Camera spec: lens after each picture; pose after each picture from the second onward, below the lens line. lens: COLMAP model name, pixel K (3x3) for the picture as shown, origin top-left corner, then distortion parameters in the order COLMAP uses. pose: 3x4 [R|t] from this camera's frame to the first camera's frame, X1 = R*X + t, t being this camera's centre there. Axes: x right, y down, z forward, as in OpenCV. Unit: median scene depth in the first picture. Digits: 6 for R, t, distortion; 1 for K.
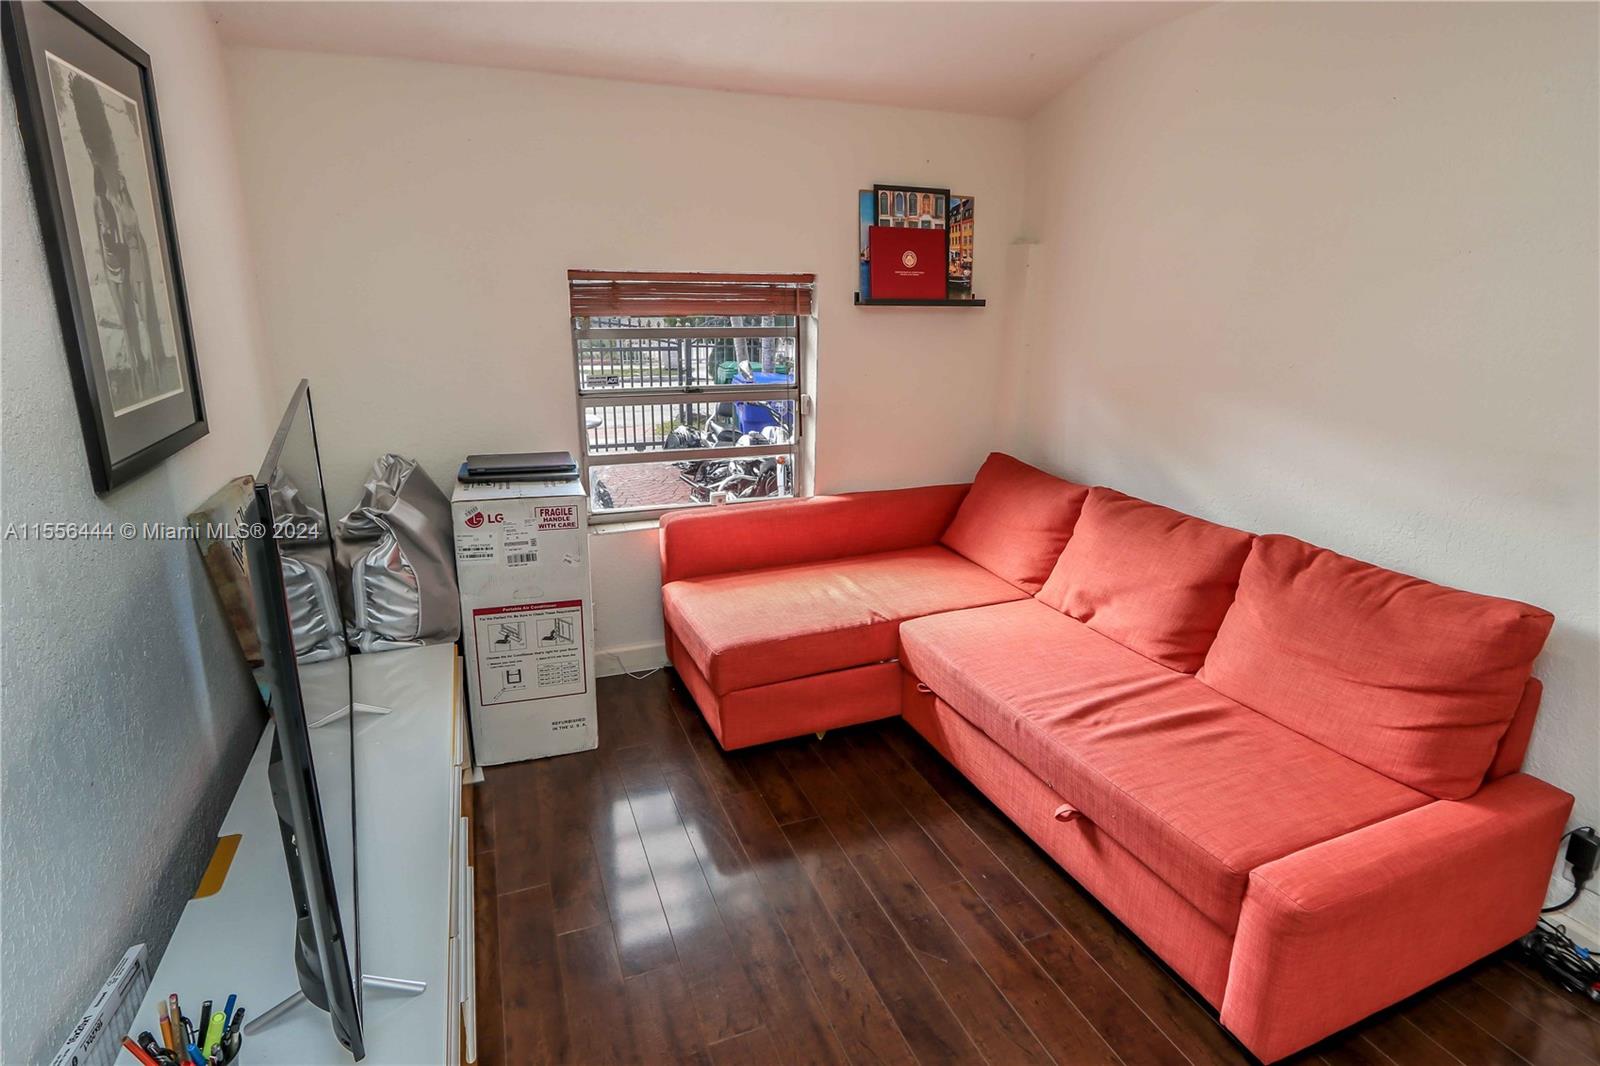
lens RADIAL K [[826.2, 0, 833.4], [0, 826.2, 518.6], [0, 0, 1]] dist [-0.006139, 0.000375]
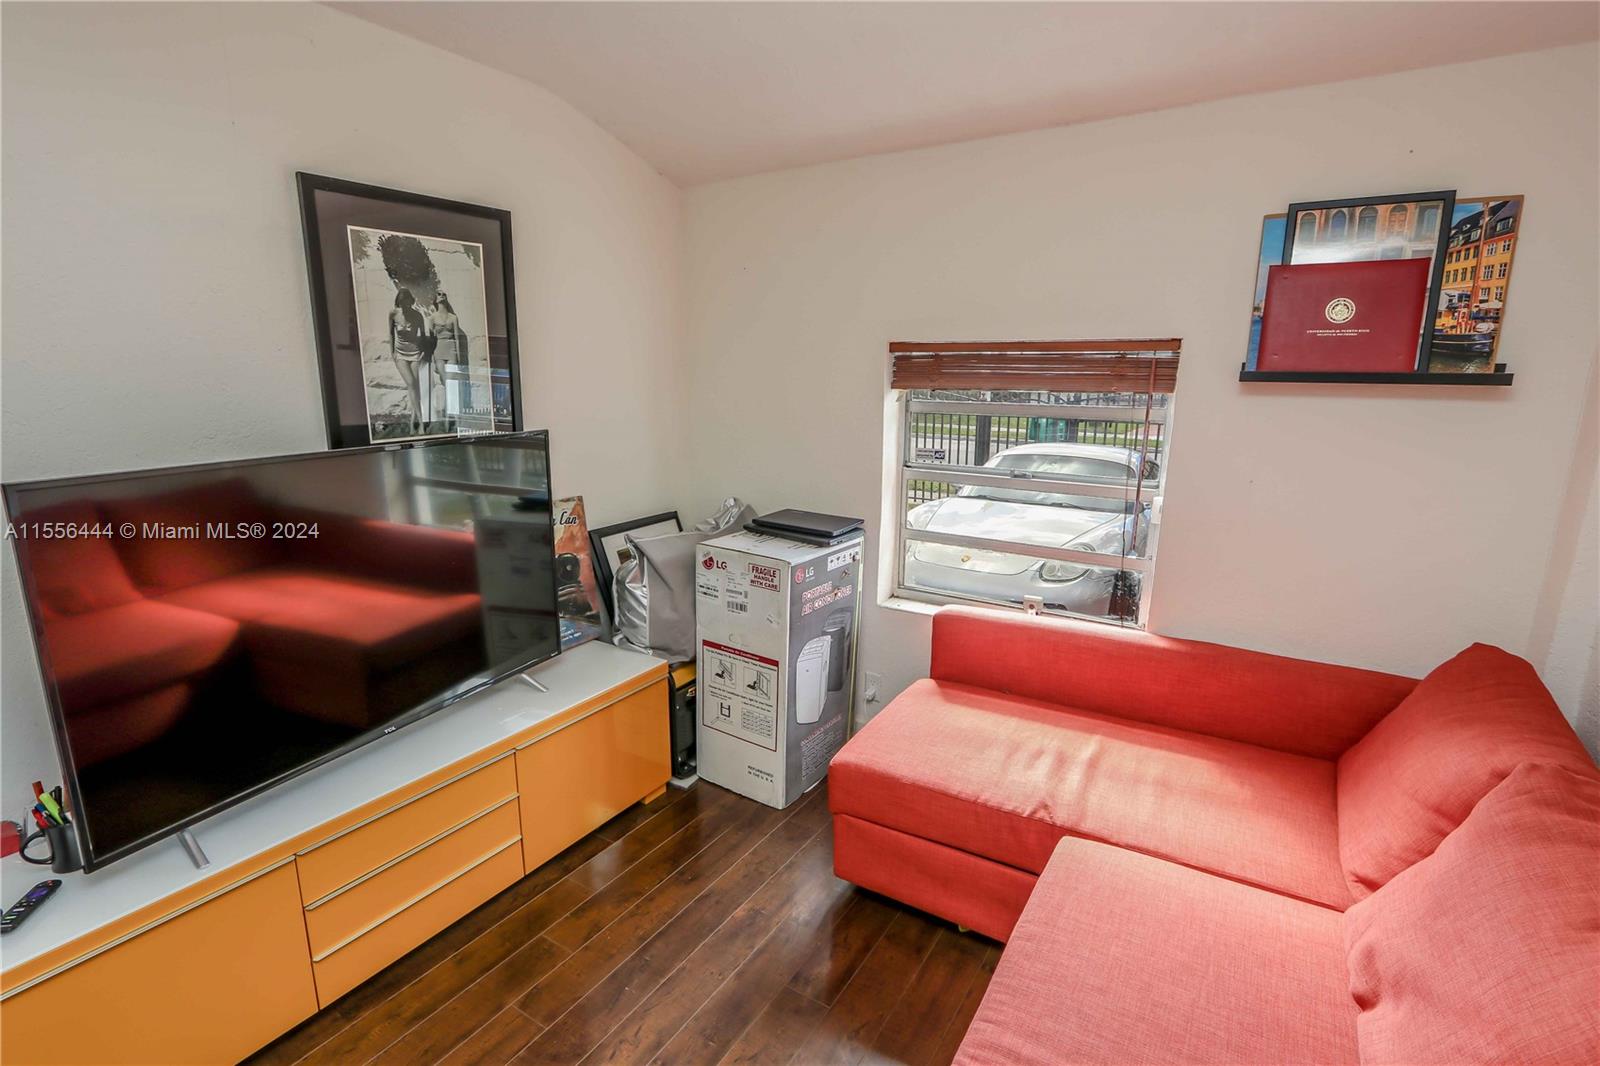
lens RADIAL K [[772.5, 0, 799.0], [0, 772.5, 530.5], [0, 0, 1]] dist [-0.015413, 0.003629]
pose [[0.570351, 0.164235, -0.804815, 0.367187], [-0.211782, 0.976083, 0.049100, -0.091019], [0.793630, 0.142440, 0.591492, 0.350070]]
